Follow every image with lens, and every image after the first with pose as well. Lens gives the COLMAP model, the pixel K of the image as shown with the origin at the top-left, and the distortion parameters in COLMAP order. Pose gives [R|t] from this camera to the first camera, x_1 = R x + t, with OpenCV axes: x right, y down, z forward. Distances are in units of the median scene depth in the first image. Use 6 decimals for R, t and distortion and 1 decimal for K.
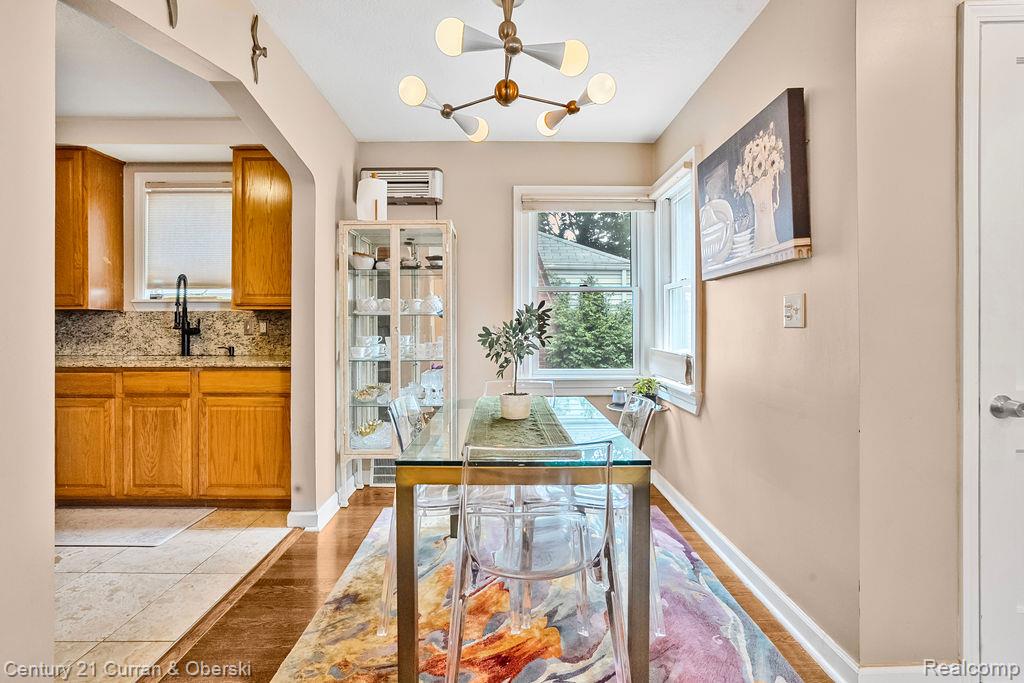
lens RADIAL K [[473.4, 0, 508.9], [0, 473.4, 328.9], [0, 0, 1]] dist [-0.034935, 0.012908]
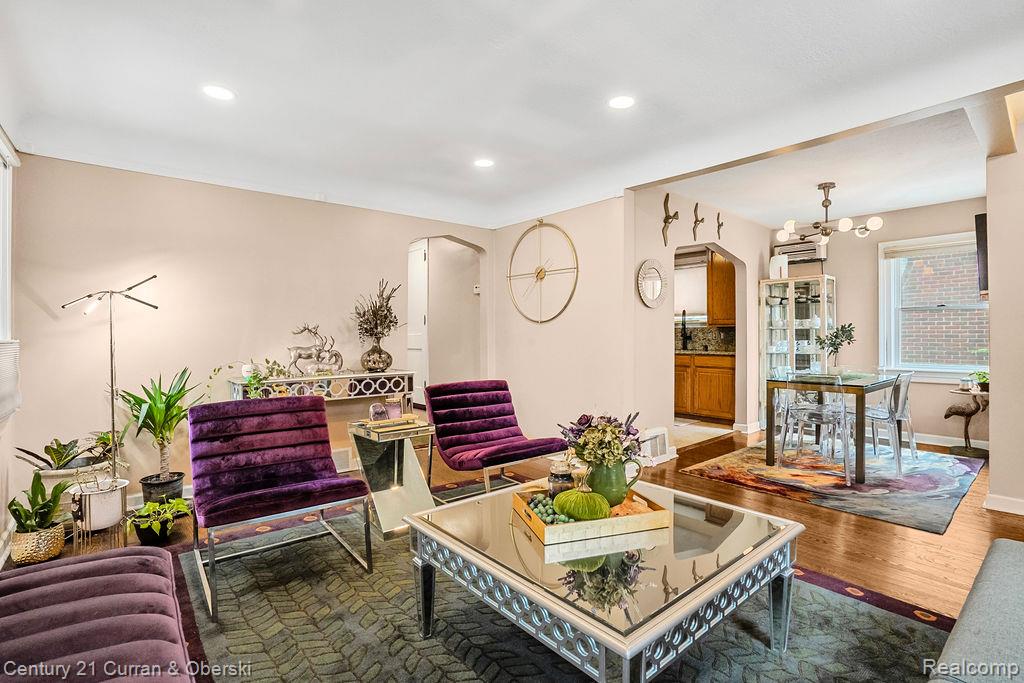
lens RADIAL K [[473.4, 0, 522.3], [0, 473.4, 334.6], [0, 0, 1]] dist [-0.034935, 0.012908]
pose [[0.639072, -0.002885, -0.769141, 0.431511], [0.000343, 0.999994, -0.003466, -0.000901], [0.769147, 0.001951, 0.639069, -0.853030]]
